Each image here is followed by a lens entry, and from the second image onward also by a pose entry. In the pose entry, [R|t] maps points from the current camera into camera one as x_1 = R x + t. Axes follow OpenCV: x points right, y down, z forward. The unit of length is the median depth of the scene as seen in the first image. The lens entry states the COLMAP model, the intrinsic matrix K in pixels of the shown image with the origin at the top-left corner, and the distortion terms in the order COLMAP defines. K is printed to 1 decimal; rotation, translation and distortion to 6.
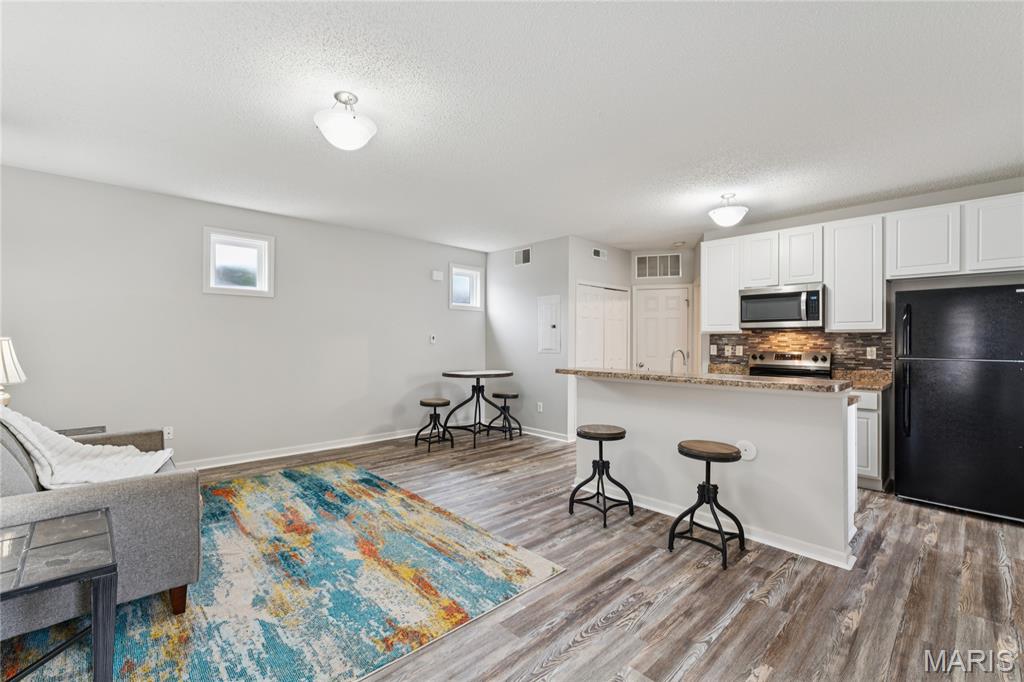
lens RADIAL K [[449.6, 0, 514.6], [0, 449.6, 339.9], [0, 0, 1]] dist [-0.000473, -0.000864]
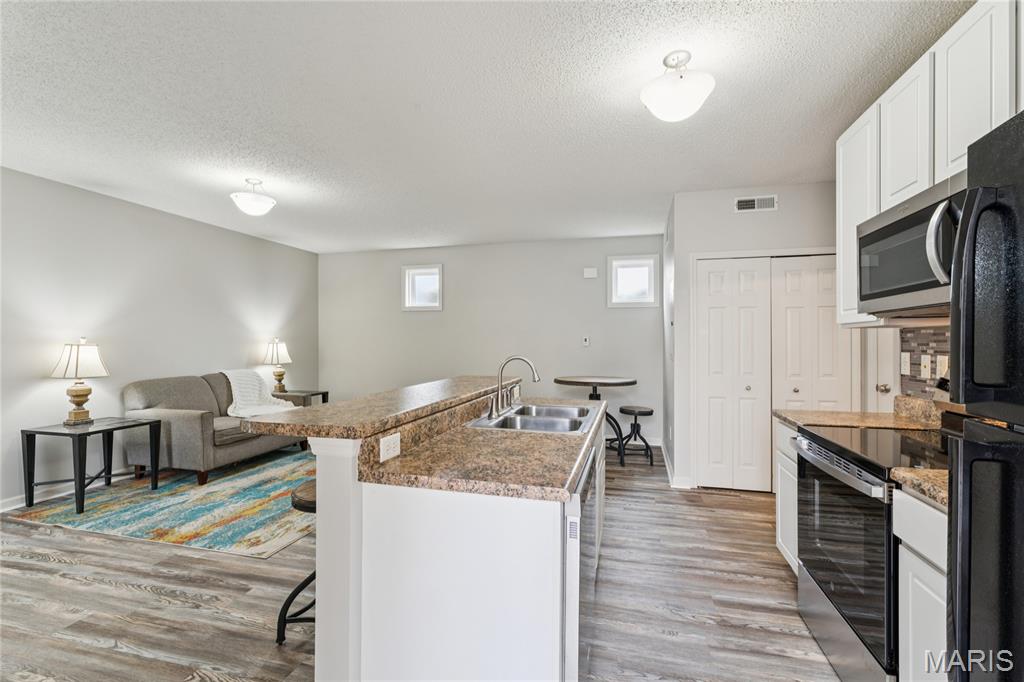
lens RADIAL K [[449.6, 0, 514.6], [0, 449.6, 339.9], [0, 0, 1]] dist [-0.000473, -0.000864]
pose [[0.523348, -0.005835, -0.852099, 0.771912], [0.002909, 0.999983, -0.005060, -0.000243], [0.852114, 0.000169, 0.523356, 0.546022]]
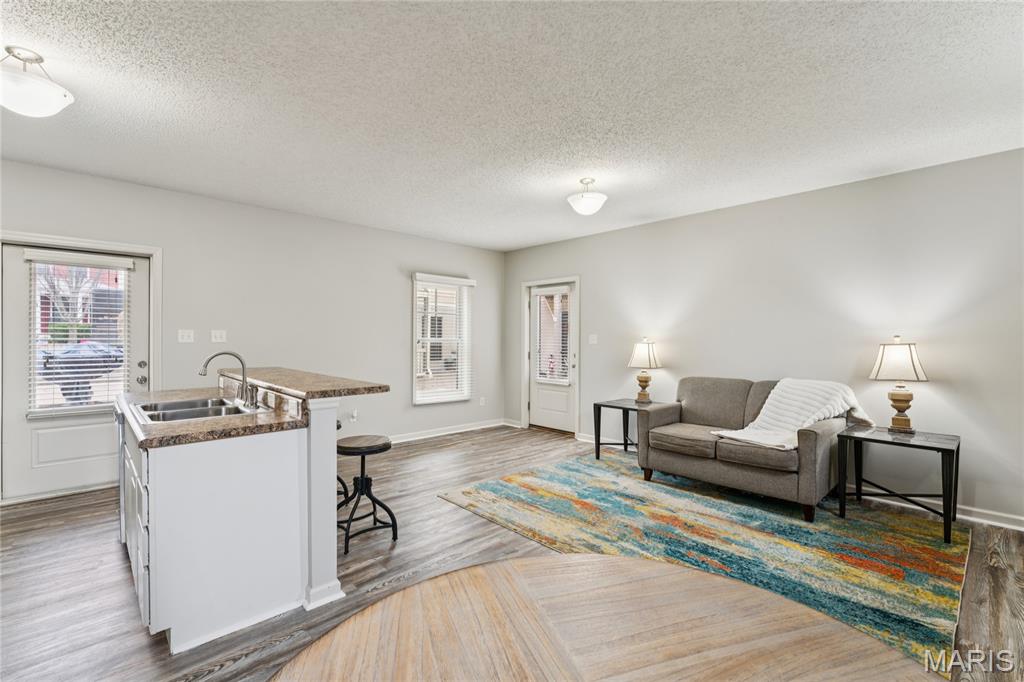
lens RADIAL K [[449.6, 0, 514.6], [0, 449.6, 339.9], [0, 0, 1]] dist [-0.000473, -0.000864]
pose [[-0.999946, -0.009364, 0.004412, -0.081109], [-0.009362, 0.999956, 0.000413, -0.002194], [-0.004416, 0.000372, -0.999990, 1.431860]]
